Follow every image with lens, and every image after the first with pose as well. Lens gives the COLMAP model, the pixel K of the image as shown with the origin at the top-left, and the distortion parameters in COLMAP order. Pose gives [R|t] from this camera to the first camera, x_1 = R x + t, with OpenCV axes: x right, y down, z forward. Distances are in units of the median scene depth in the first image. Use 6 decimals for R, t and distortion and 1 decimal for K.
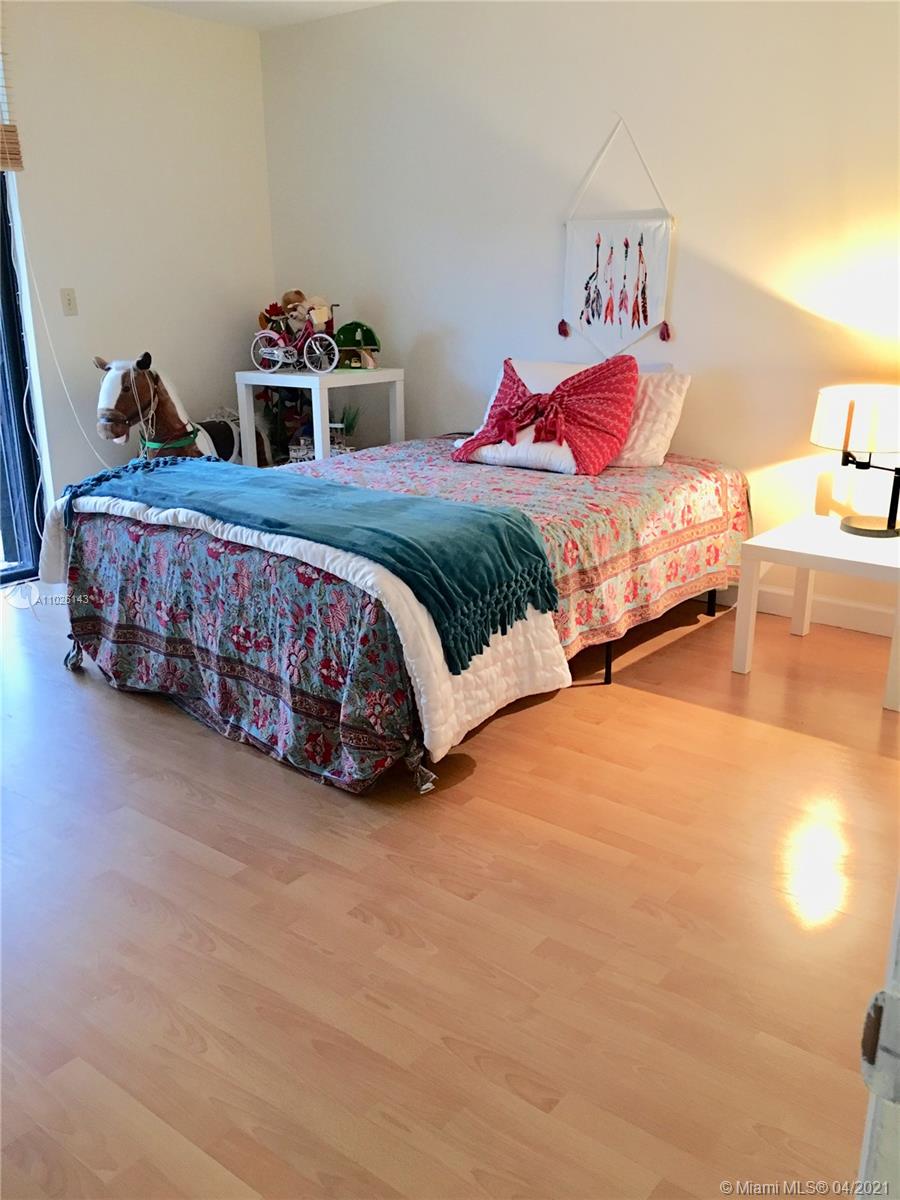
lens RADIAL K [[1019.9, 0, 450.0], [0, 1019.9, 600.0], [0, 0, 1]] dist [0.057704, -0.086376]
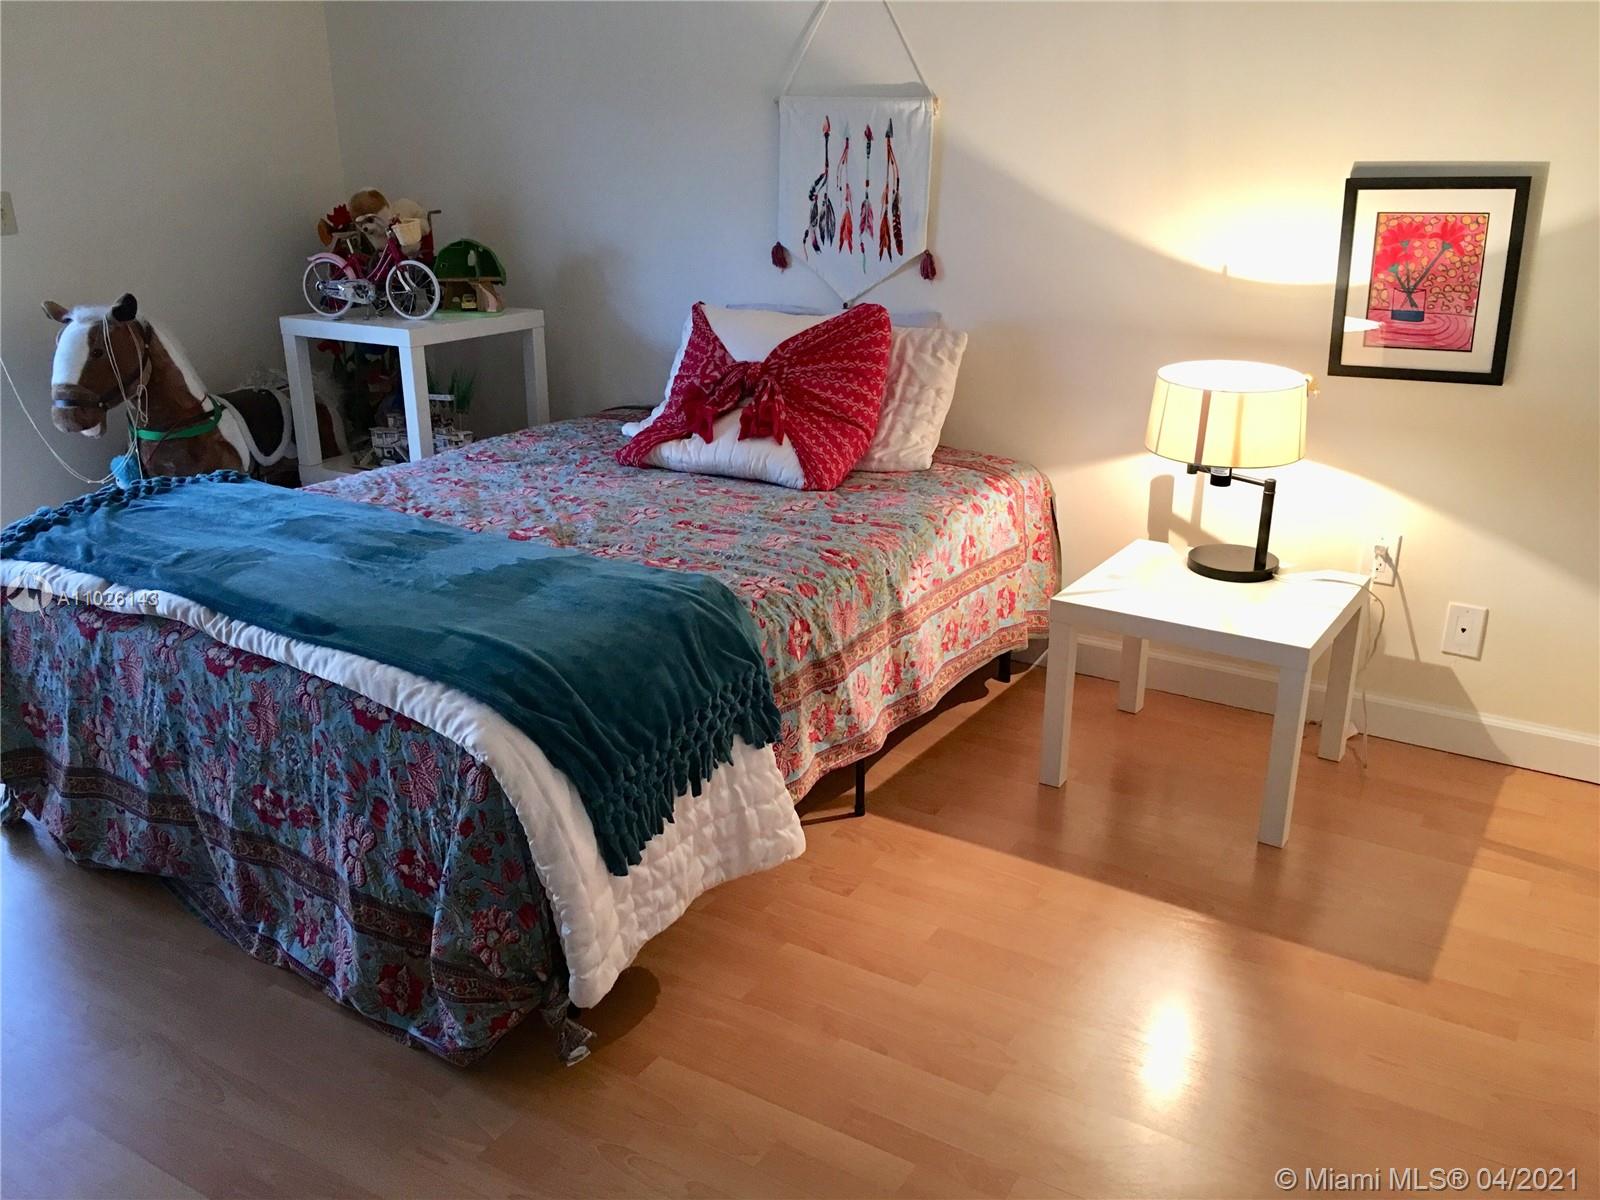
lens RADIAL K [[1359.9, 0, 802.4], [0, 1359.9, 591.9], [0, 0, 1]] dist [0.057704, -0.086376]
pose [[0.992803, -0.030576, 0.115786, 0.019851], [0.027152, 0.999150, 0.031033, -0.094928], [-0.116636, -0.027665, 0.992789, 0.134345]]
